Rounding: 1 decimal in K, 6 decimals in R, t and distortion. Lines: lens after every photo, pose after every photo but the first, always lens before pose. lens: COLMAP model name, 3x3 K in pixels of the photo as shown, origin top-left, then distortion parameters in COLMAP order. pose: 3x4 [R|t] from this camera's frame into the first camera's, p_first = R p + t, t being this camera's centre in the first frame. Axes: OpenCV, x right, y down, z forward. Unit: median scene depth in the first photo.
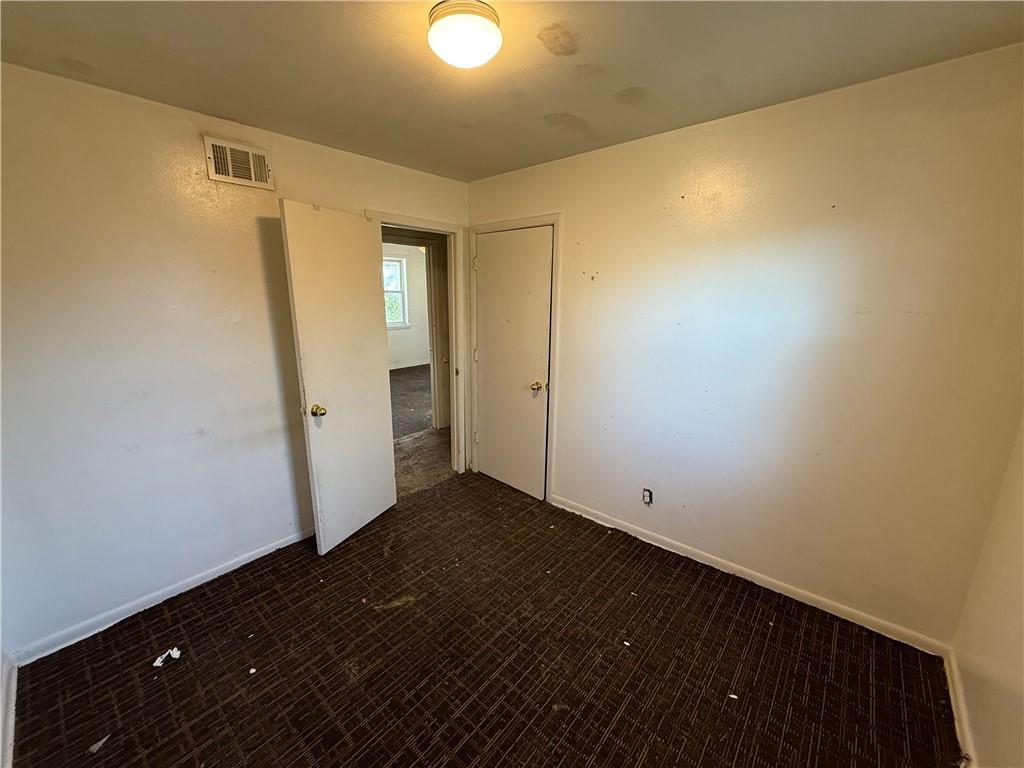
lens RADIAL K [[408.4, 0, 511.5], [0, 408.4, 383.5], [0, 0, 1]] dist [0.004119, 0.000561]
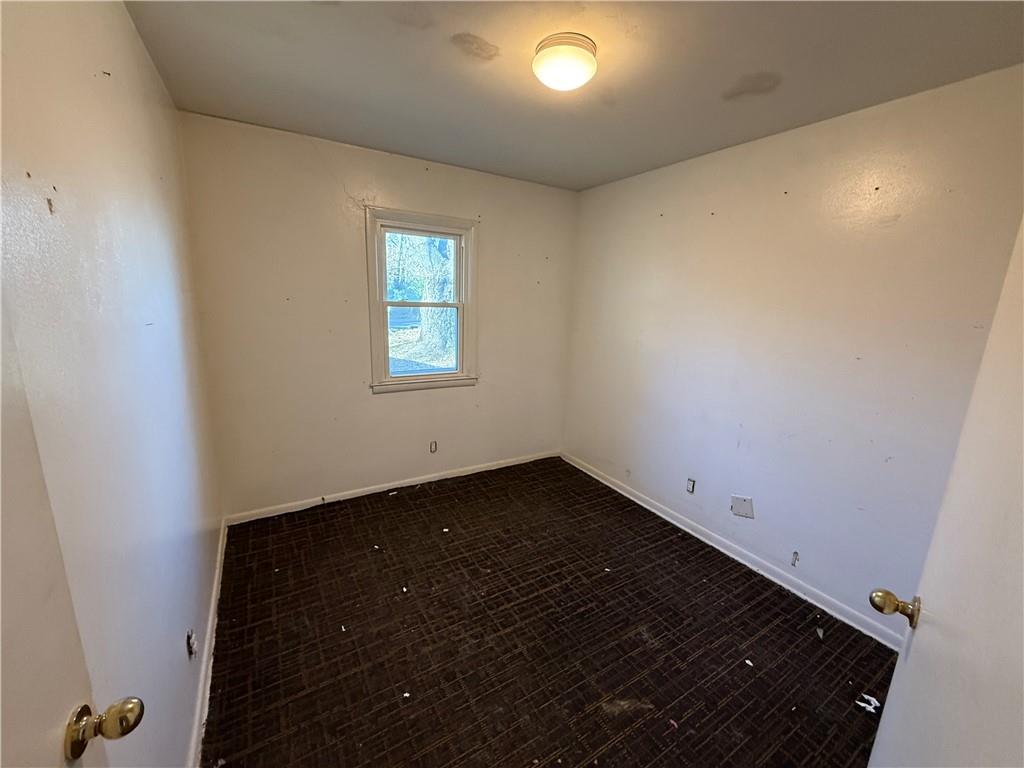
lens RADIAL K [[408.4, 0, 511.4], [0, 408.4, 382.1], [0, 0, 1]] dist [0.004119, 0.000561]
pose [[-0.952263, -0.100620, 0.288220, -0.272820], [0.029472, 0.909409, 0.414858, -0.354991], [-0.303852, 0.403549, -0.863031, 1.670616]]
